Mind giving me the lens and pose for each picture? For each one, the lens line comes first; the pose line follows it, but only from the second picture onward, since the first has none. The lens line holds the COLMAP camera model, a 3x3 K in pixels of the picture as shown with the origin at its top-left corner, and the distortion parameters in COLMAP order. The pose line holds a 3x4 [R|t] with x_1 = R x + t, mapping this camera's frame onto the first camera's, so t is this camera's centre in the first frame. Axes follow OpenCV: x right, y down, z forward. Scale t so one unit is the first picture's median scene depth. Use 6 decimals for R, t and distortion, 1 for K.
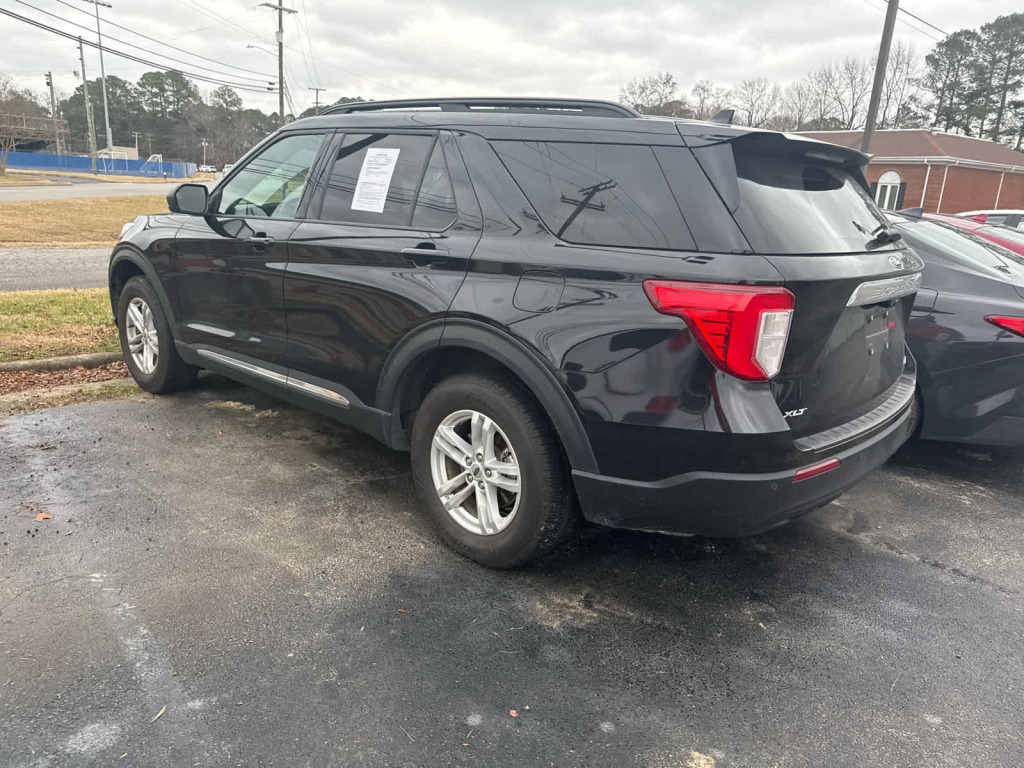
lens RADIAL K [[714.5, 0, 513.8], [0, 714.5, 385.1], [0, 0, 1]] dist [0.008534, -0.011763]
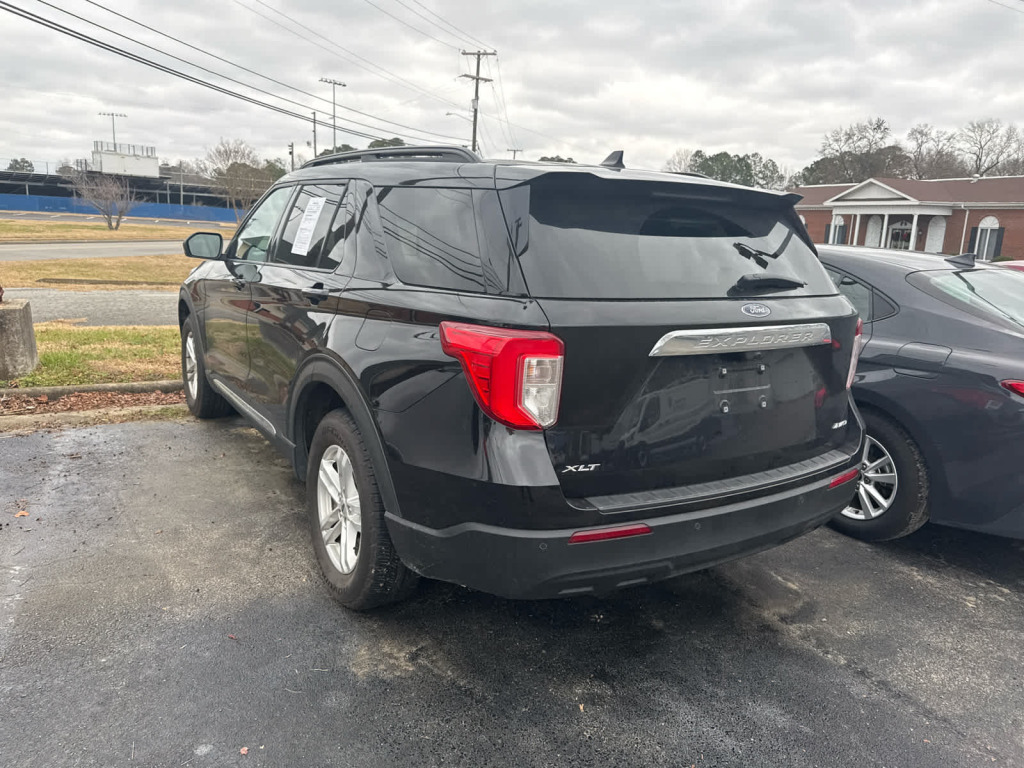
lens RADIAL K [[720.8, 0, 507.9], [0, 720.8, 362.2], [0, 0, 1]] dist [-0.004187, 0.001100]
pose [[0.965500, 0.038754, -0.257505, 0.403964], [-0.064194, 0.993768, -0.091129, -0.004443], [0.252368, 0.104515, 0.961970, 0.055867]]
